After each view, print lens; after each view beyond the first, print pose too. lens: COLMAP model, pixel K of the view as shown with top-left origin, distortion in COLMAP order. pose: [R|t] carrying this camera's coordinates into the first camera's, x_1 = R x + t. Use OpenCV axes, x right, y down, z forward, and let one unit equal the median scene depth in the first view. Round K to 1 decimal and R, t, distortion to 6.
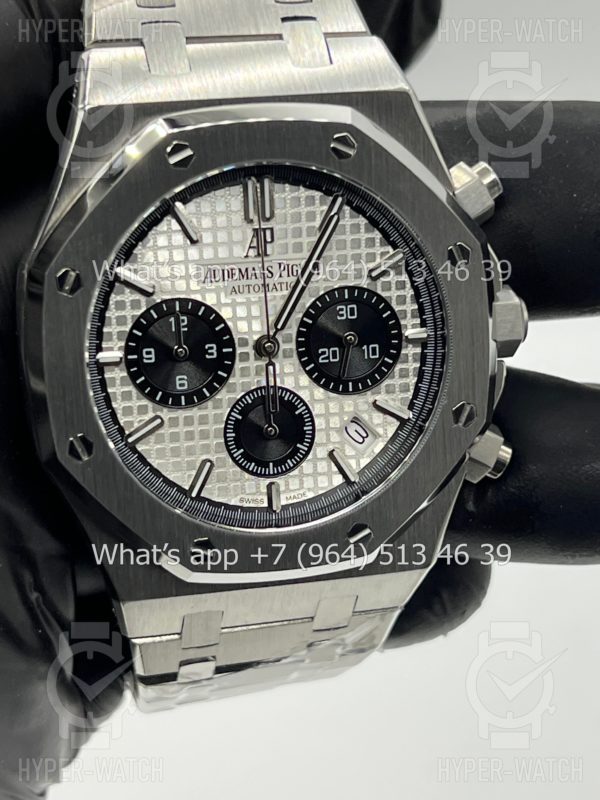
lens RADIAL K [[1875.5, 0, 305.3], [0, 1875.5, 398.2], [0, 0, 1]] dist [0.242753, 0.000000]
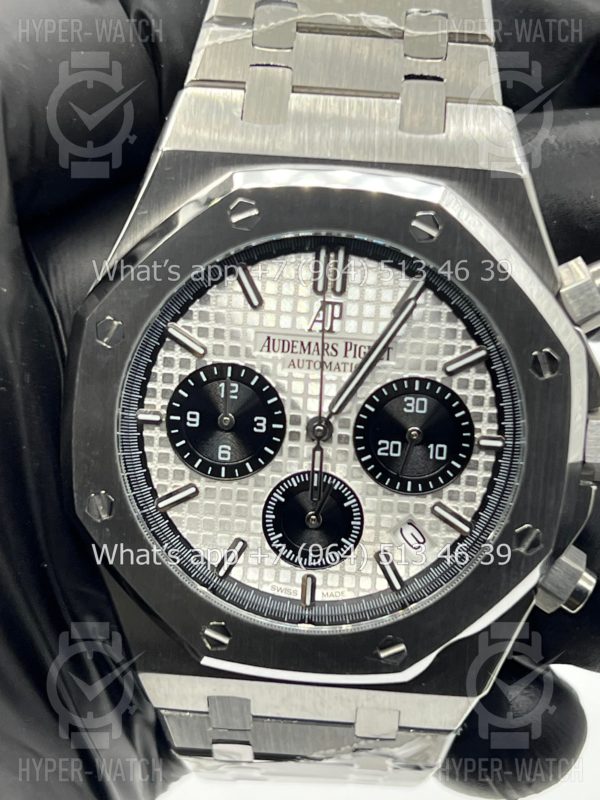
lens RADIAL K [[1875.5, 0, 295.6], [0, 1875.5, 398.8], [0, 0, 1]] dist [0.242753, 0.000000]
pose [[0.953363, 0.158045, -0.257138, 0.200978], [-0.153831, 0.987421, 0.036553, -0.073541], [0.259681, 0.004707, 0.965683, 0.108836]]
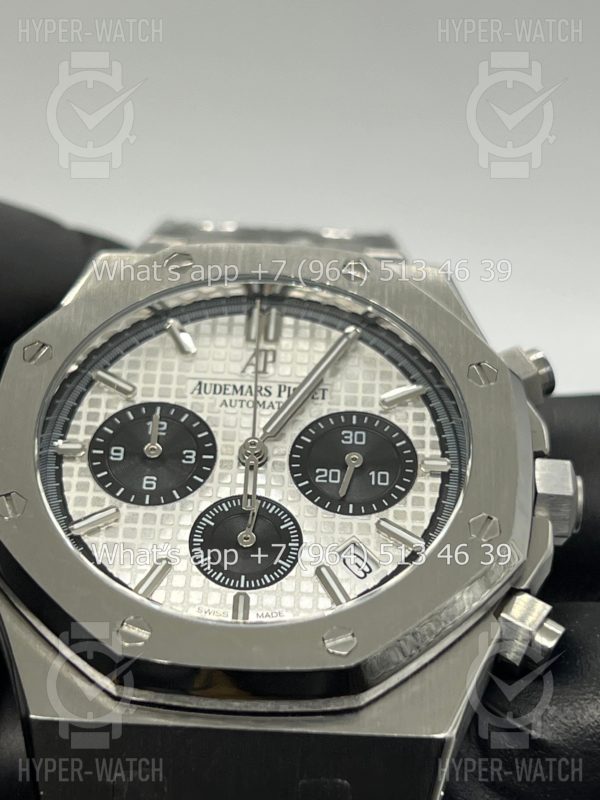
lens RADIAL K [[1875.5, 0, 294.7], [0, 1875.5, 397.7], [0, 0, 1]] dist [0.242753, 0.000000]
pose [[0.969869, -0.060445, -0.236009, 0.201559], [-0.130419, 0.689425, -0.712520, 0.562354], [0.205779, 0.721831, 0.660769, 0.413774]]
